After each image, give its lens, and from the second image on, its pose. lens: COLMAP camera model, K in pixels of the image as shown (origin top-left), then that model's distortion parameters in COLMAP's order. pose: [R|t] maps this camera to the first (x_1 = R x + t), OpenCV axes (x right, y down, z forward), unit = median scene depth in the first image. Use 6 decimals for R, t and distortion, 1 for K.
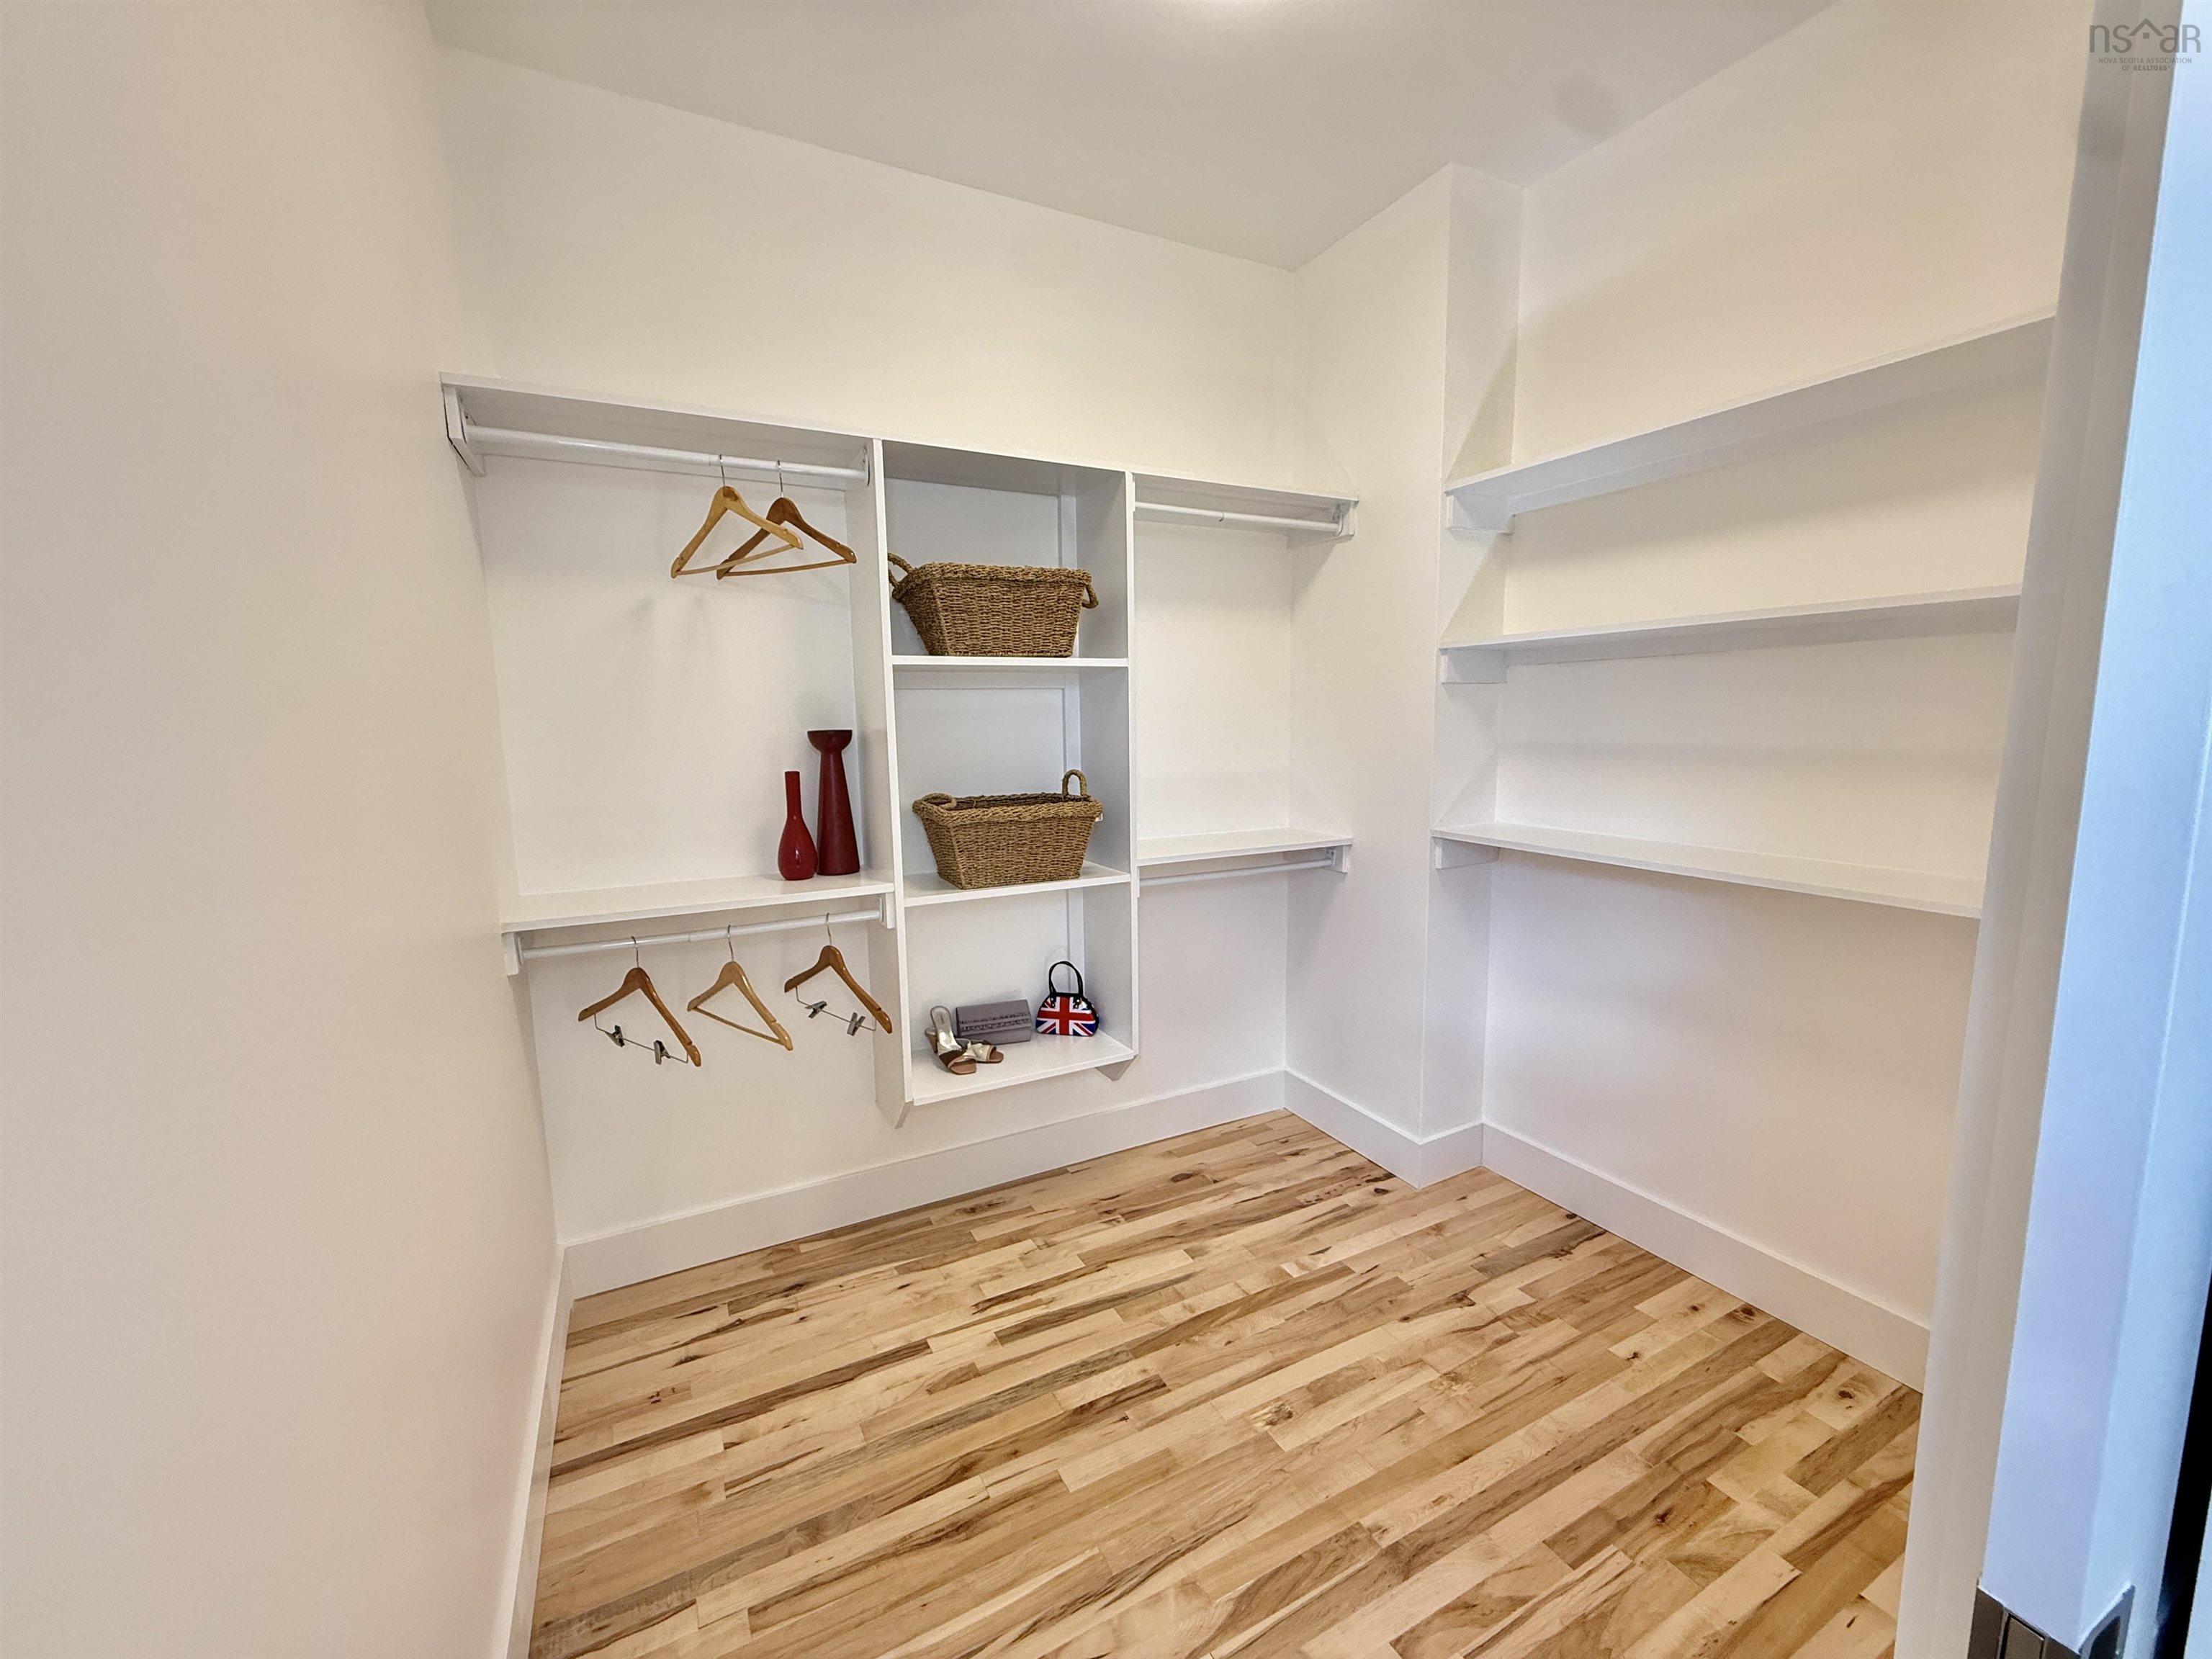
lens RADIAL K [[878.4, 0, 1105.7], [0, 878.4, 828.2], [0, 0, 1]] dist [0.001818, -0.000103]
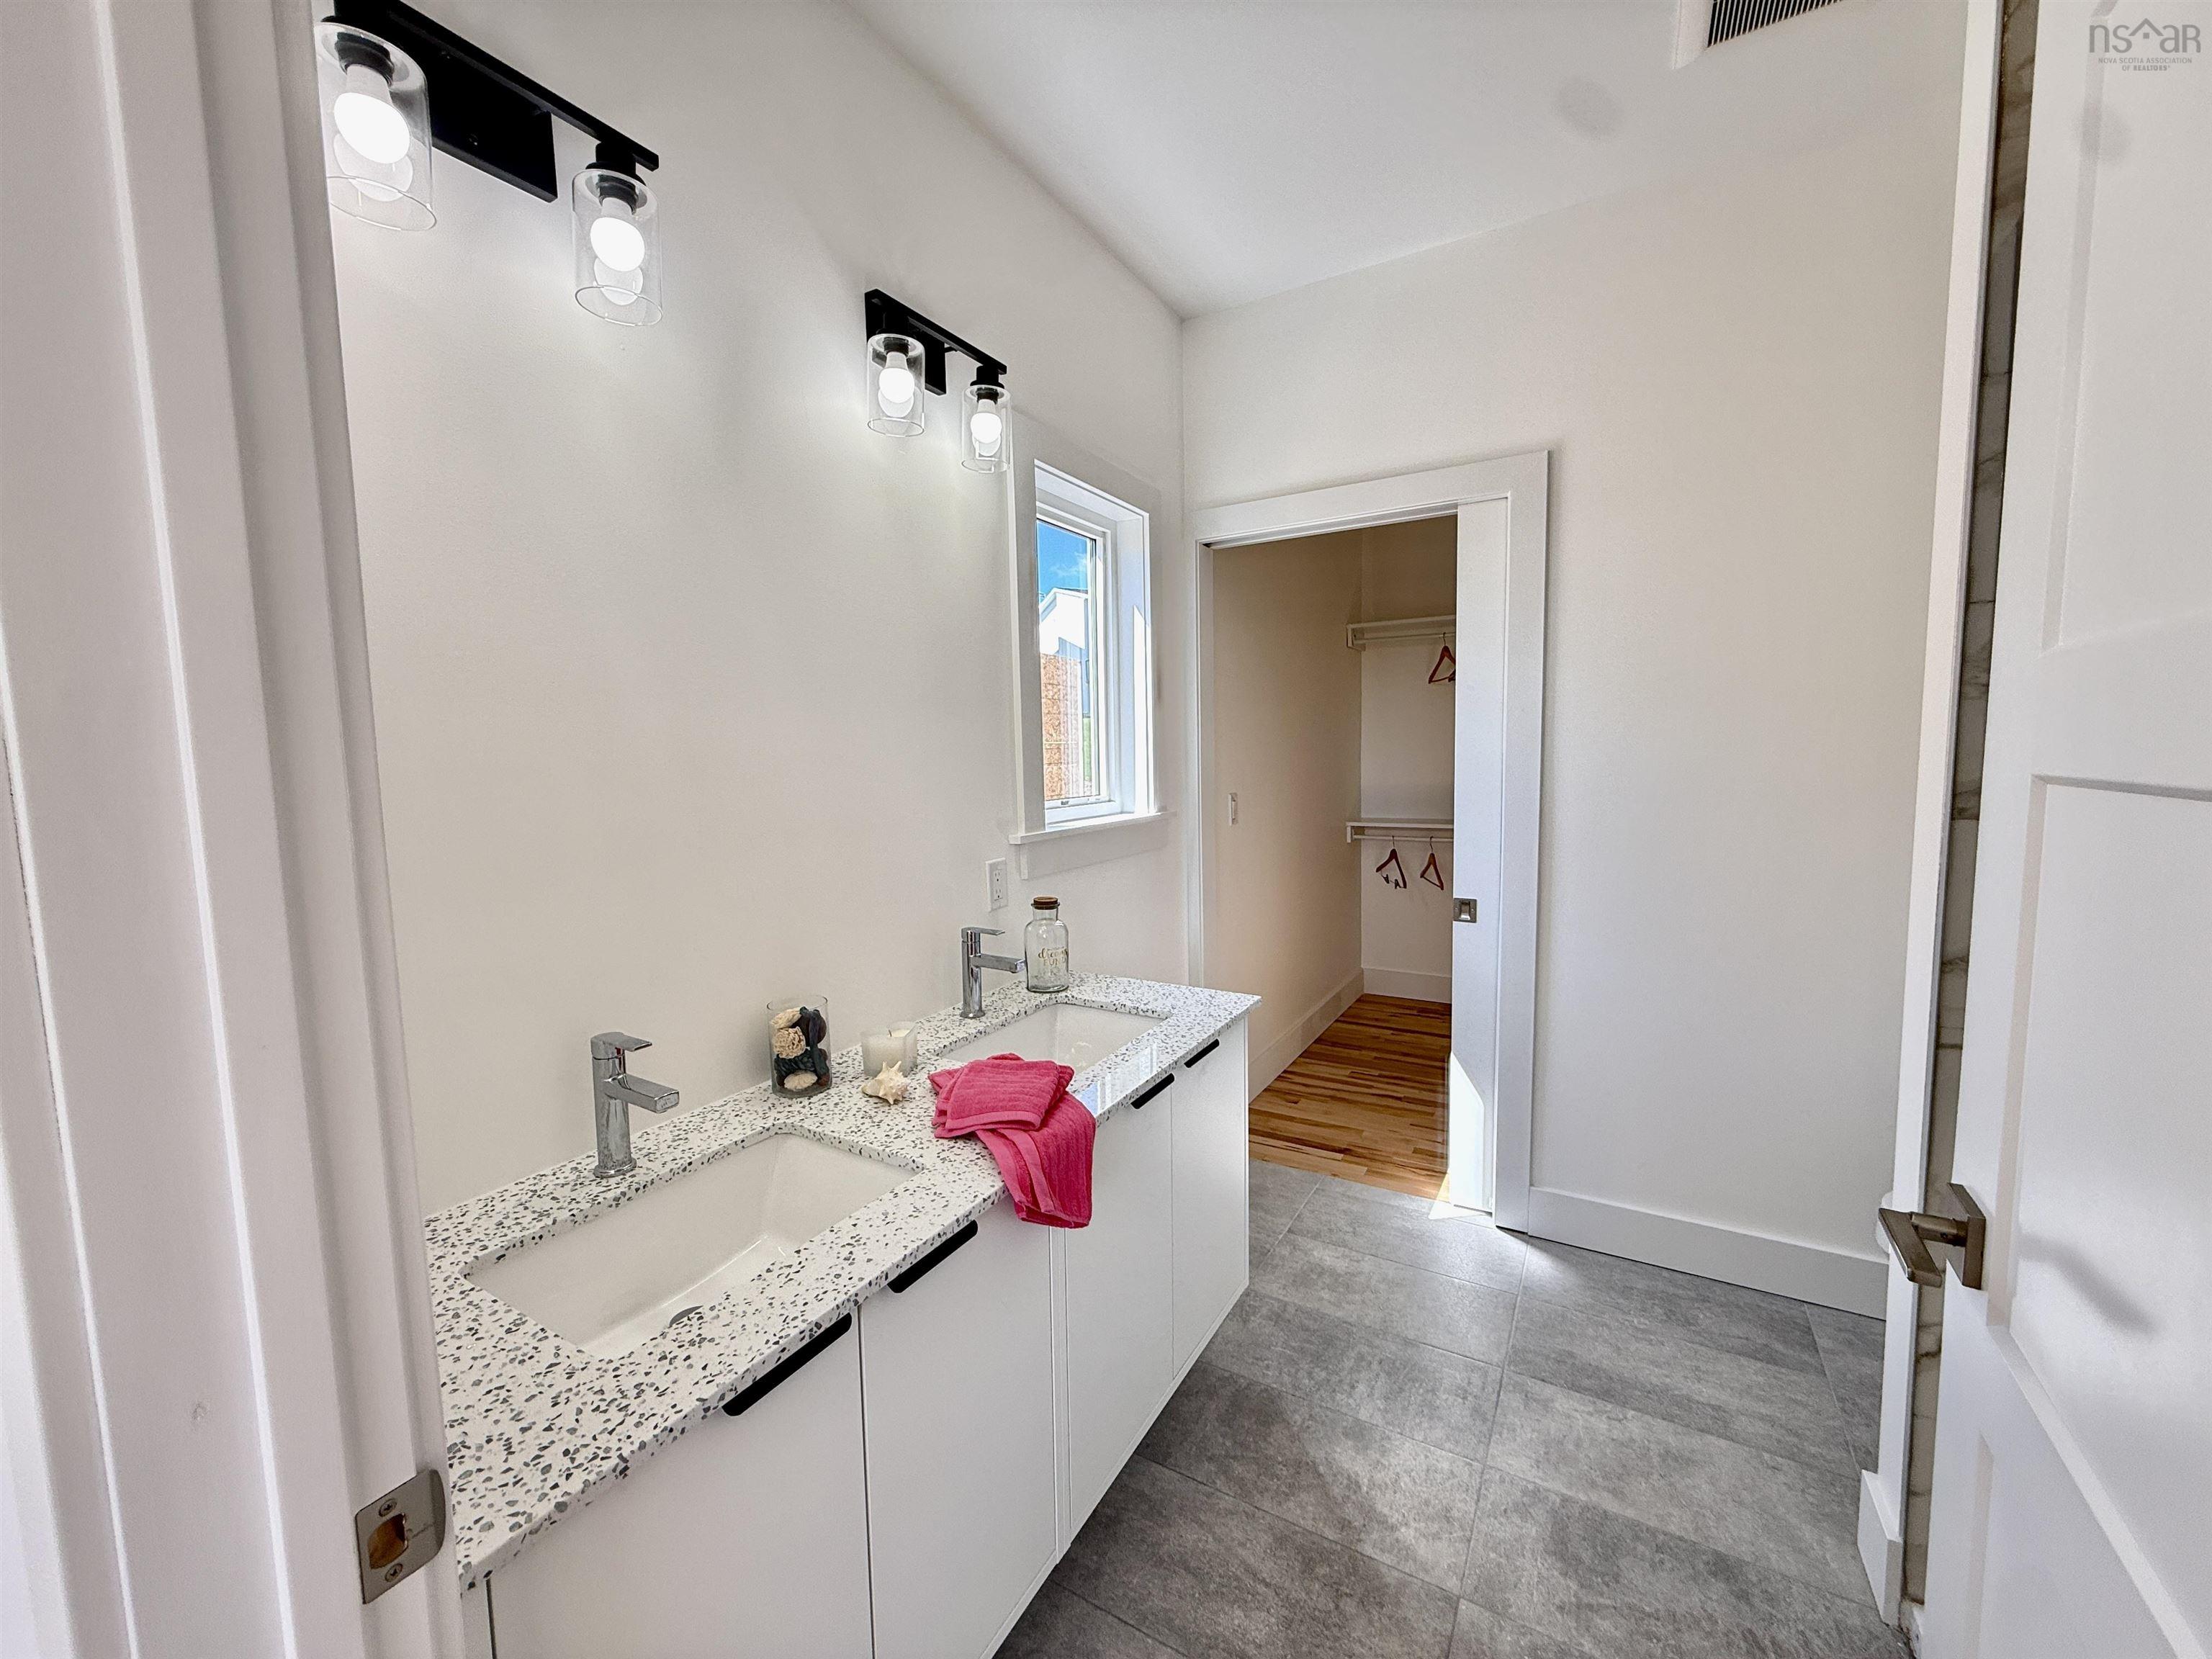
lens RADIAL K [[878.4, 0, 1105.3], [0, 878.4, 828.7], [0, 0, 1]] dist [0.001818, -0.000103]
pose [[0.532648, 0.080021, -0.842545, 1.055296], [-0.093541, 0.994987, 0.035364, 0.091406], [0.841152, 0.059976, 0.537463, -0.947497]]
